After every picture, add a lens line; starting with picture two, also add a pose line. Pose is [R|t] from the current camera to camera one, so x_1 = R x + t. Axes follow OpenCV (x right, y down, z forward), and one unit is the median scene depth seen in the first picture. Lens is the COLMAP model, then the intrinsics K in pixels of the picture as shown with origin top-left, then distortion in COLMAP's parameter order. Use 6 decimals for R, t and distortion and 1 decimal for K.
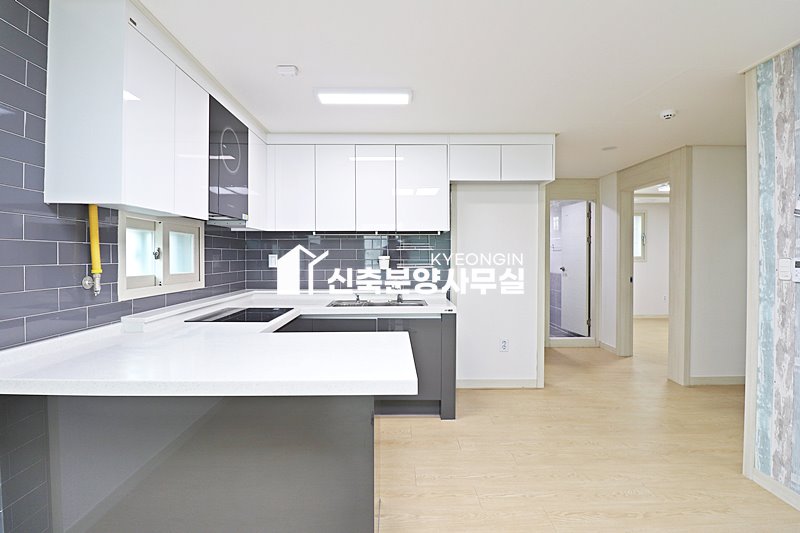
lens RADIAL K [[374.7, 0, 402.6], [0, 374.7, 262.9], [0, 0, 1]] dist [-0.006021, -0.010436]
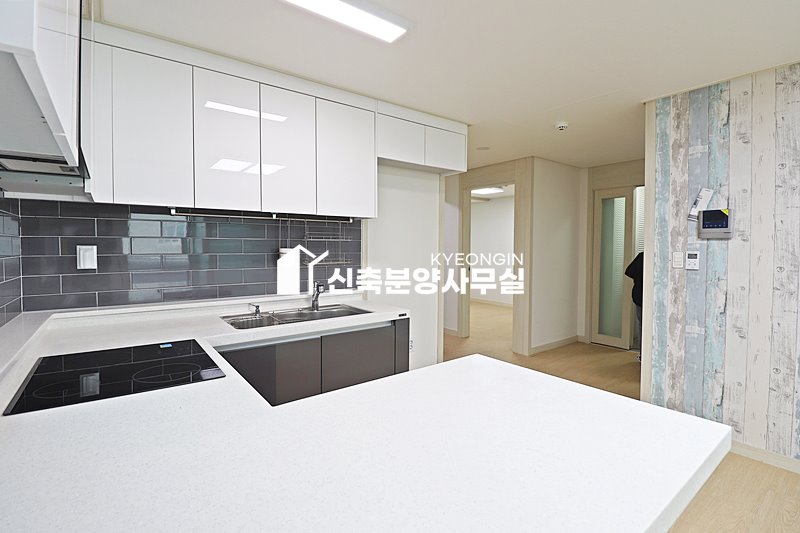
lens RADIAL K [[374.7, 0, 401.8], [0, 374.7, 263.7], [0, 0, 1]] dist [-0.006021, -0.010436]
pose [[0.813446, -0.015223, 0.581441, -0.472716], [0.000526, 0.999676, 0.025437, -0.002887], [-0.581640, -0.020386, 0.813191, 0.428045]]
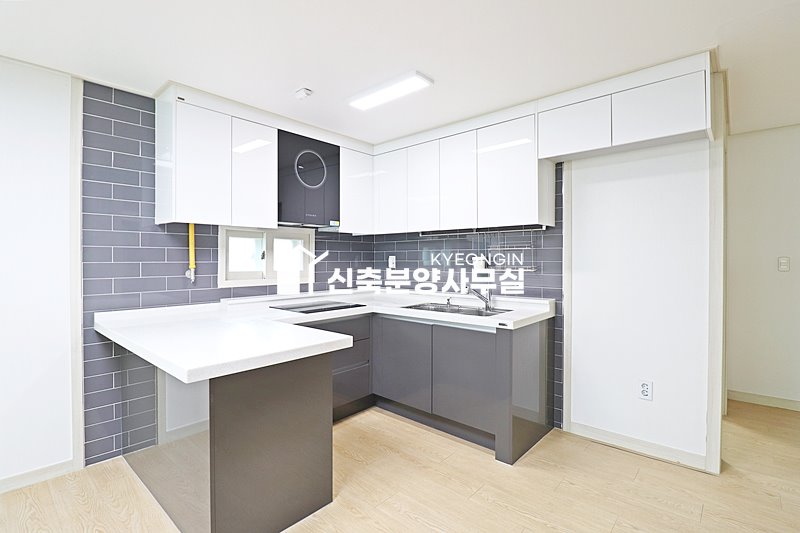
lens RADIAL K [[374.7, 0, 375.9], [0, 374.7, 263.7], [0, 0, 1]] dist [-0.006021, -0.010436]
pose [[0.732966, 0.009069, -0.680205, 0.676944], [-0.011988, 0.999928, 0.000415, 0.000205], [0.680160, 0.007850, 0.733022, 0.341693]]
